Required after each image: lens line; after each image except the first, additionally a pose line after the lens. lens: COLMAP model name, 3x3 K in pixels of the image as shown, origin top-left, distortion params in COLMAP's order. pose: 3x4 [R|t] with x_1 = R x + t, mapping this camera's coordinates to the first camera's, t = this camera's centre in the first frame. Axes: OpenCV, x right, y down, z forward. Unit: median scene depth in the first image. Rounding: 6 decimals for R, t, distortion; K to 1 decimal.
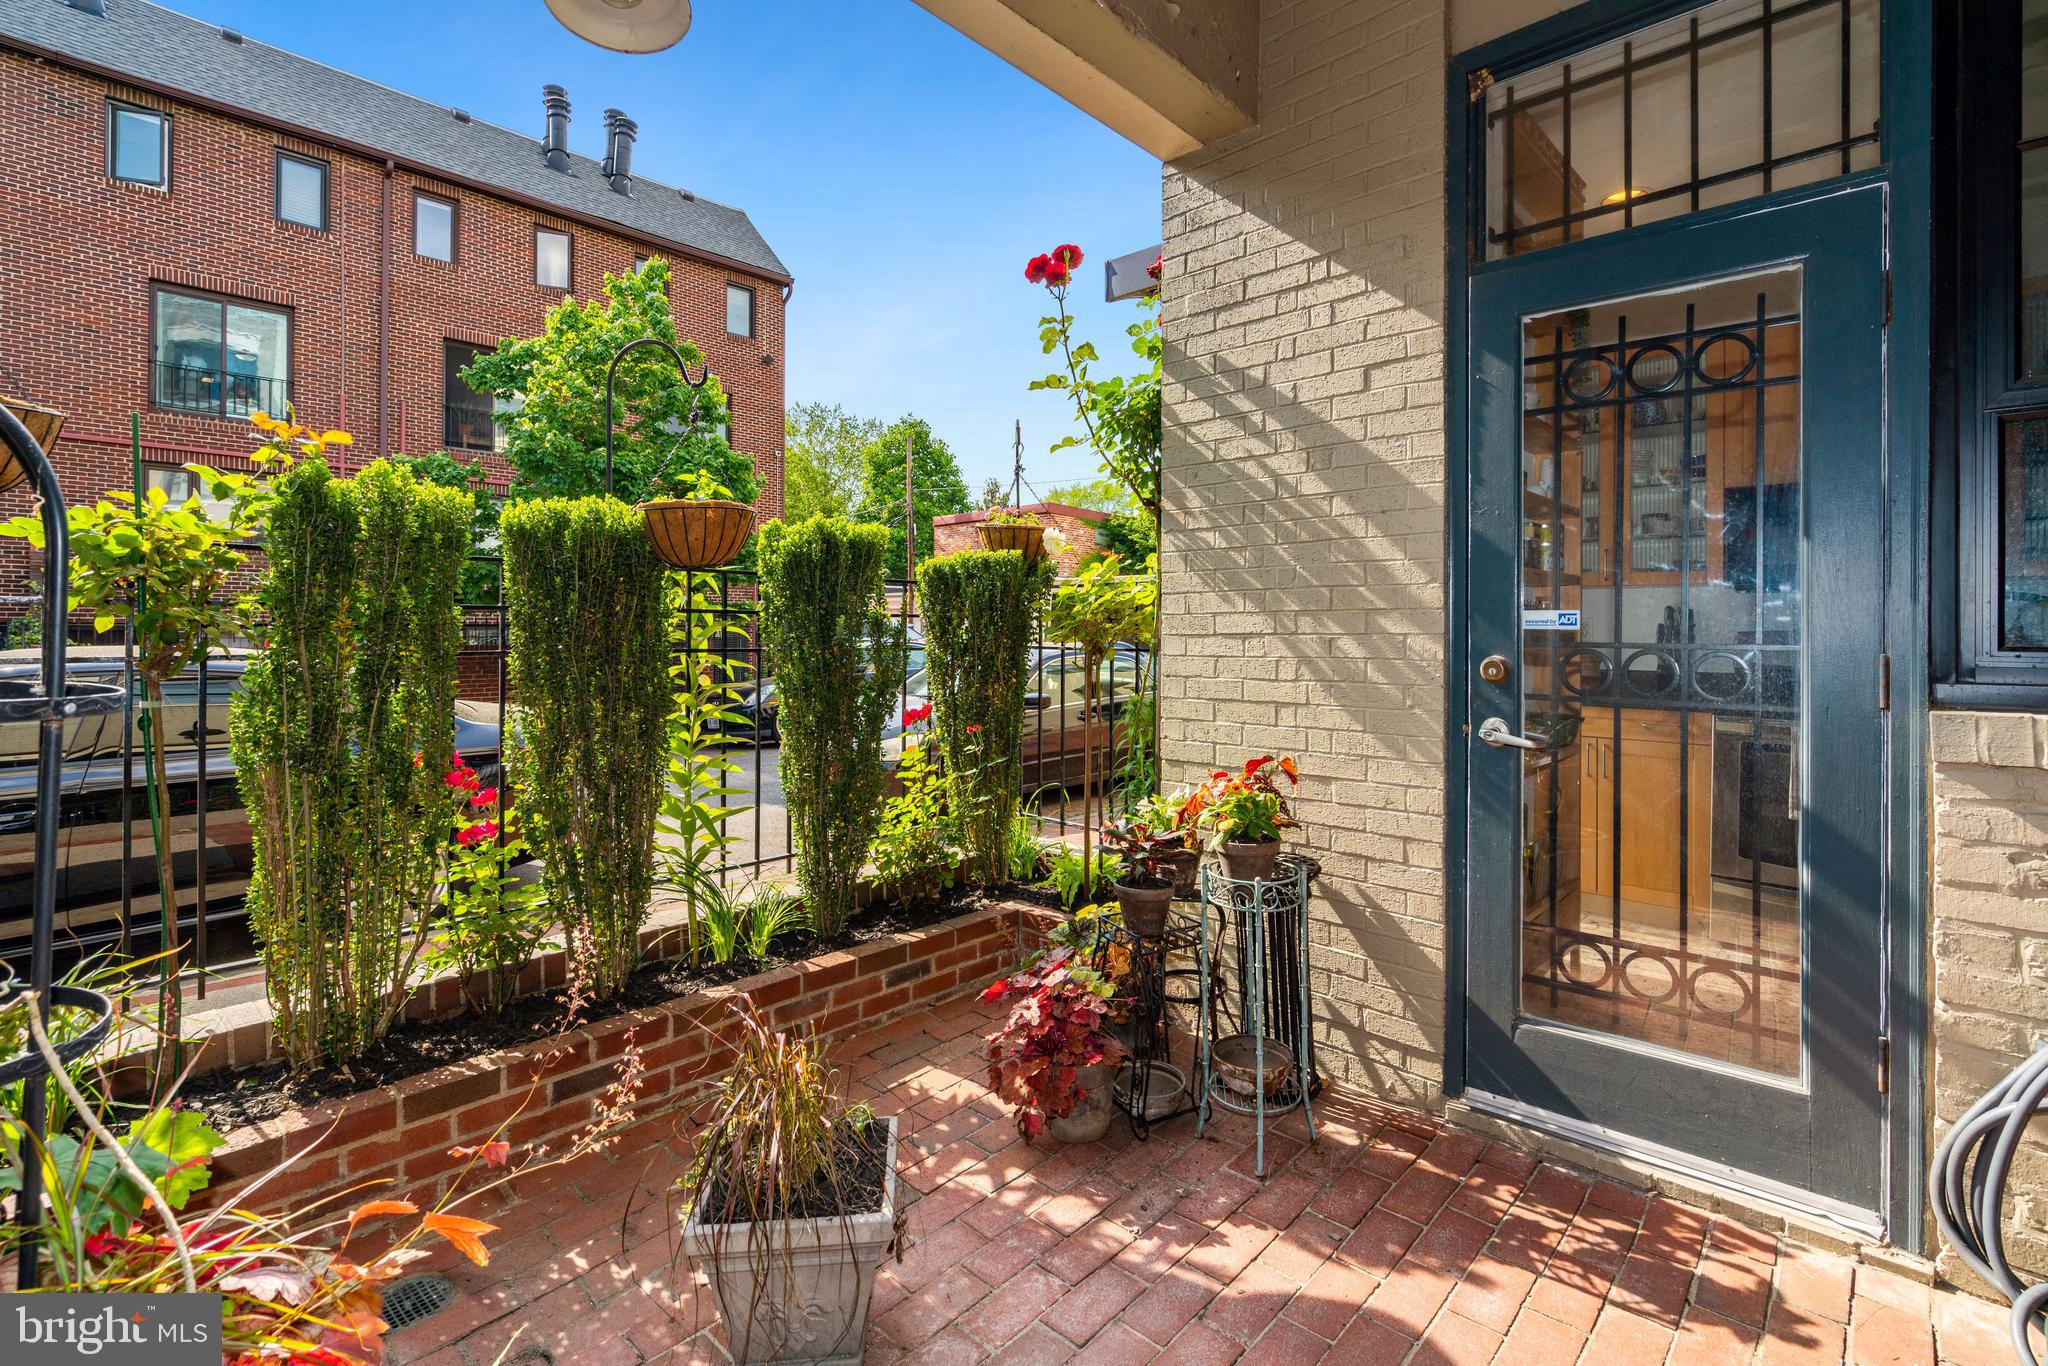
lens RADIAL K [[945.4, 0, 1035.4], [0, 945.4, 628.4], [0, 0, 1]] dist [-0.016694, 0.007327]
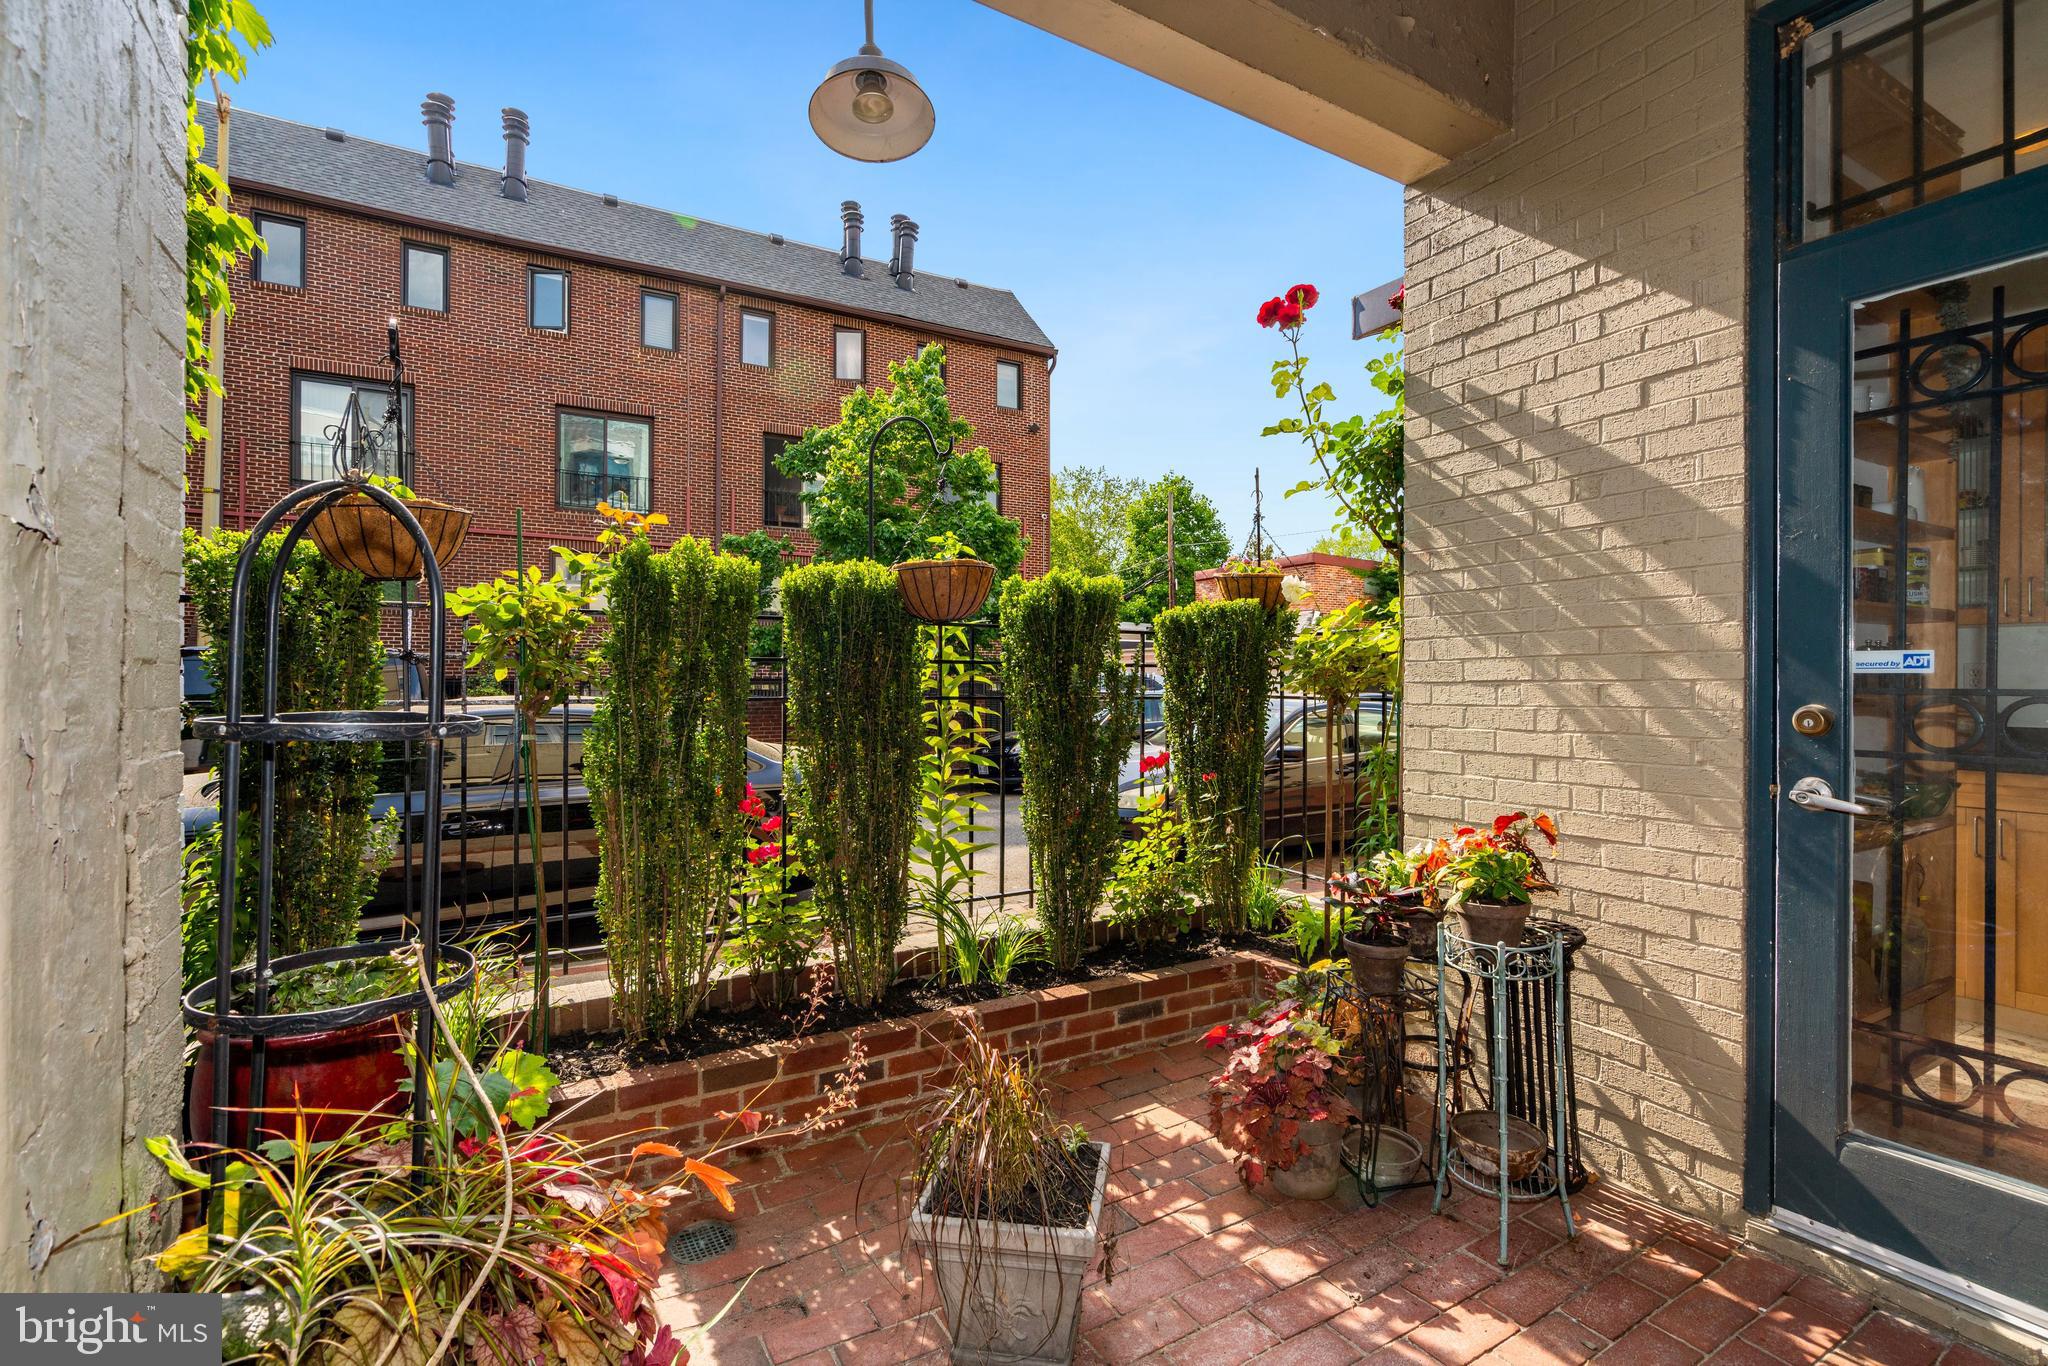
lens RADIAL K [[924.6, 0, 1024.0], [0, 924.6, 683.0], [0, 0, 1]] dist [-0.013633, 0.004640]
pose [[0.957526, -0.002707, -0.288333, 0.040597], [0.003033, 0.999995, 0.000683, 0.006300], [0.288330, -0.001528, 0.957530, -0.000644]]
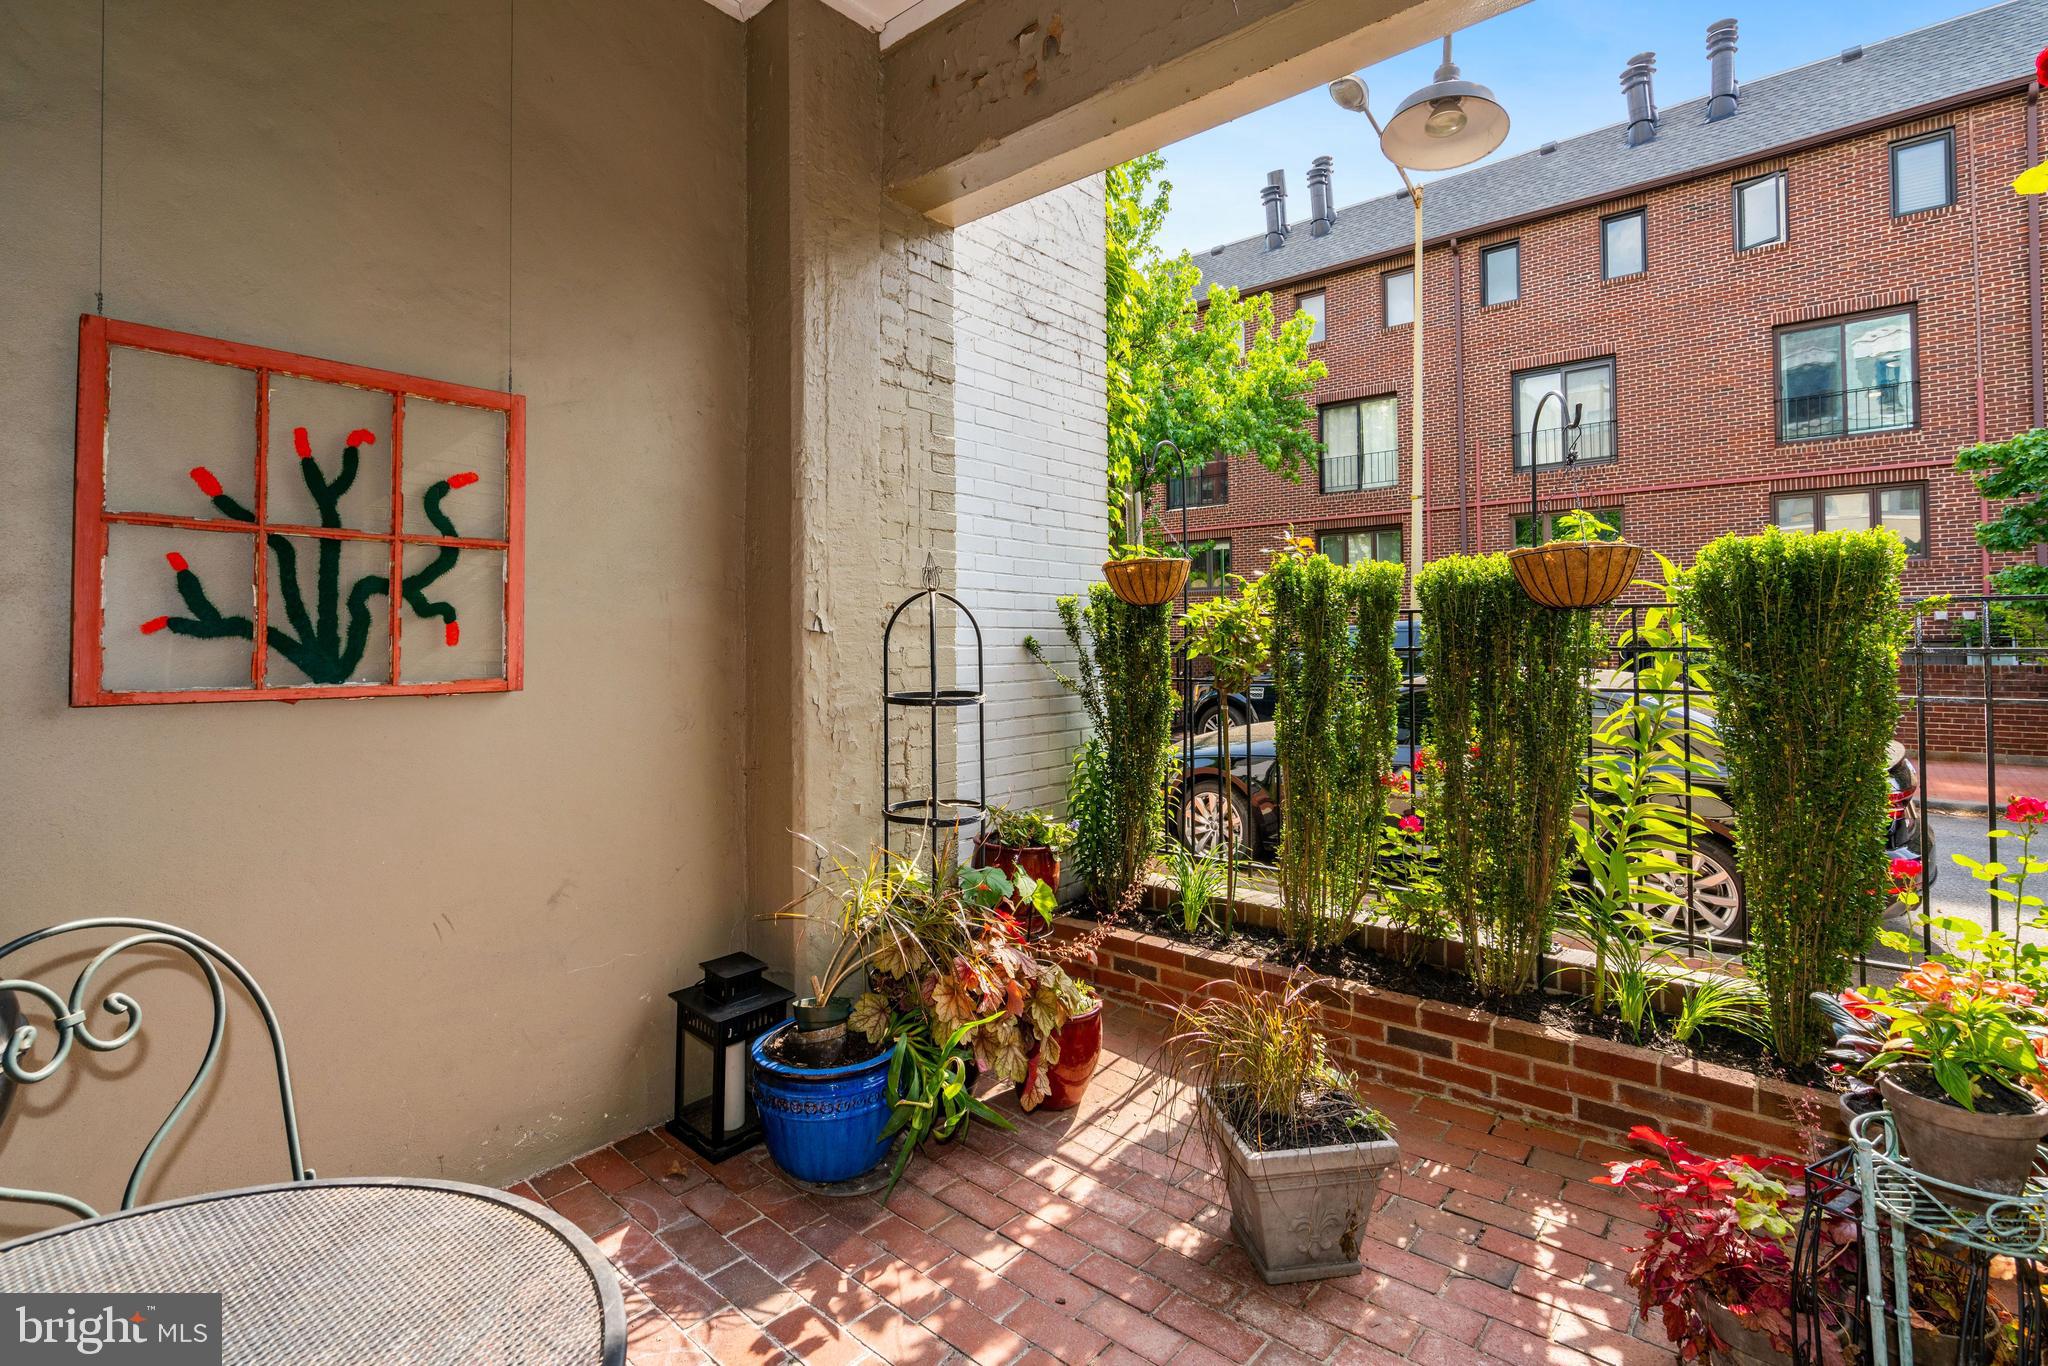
lens RADIAL K [[964.1, 0, 1024.8], [0, 964.1, 614.7], [0, 0, 1]] dist [-0.000760, -0.000039]
pose [[0.038263, -0.032573, -0.998737, 0.669372], [0.007506, 0.999450, -0.032309, -0.030559], [0.999240, -0.006261, 0.038487, 0.387240]]
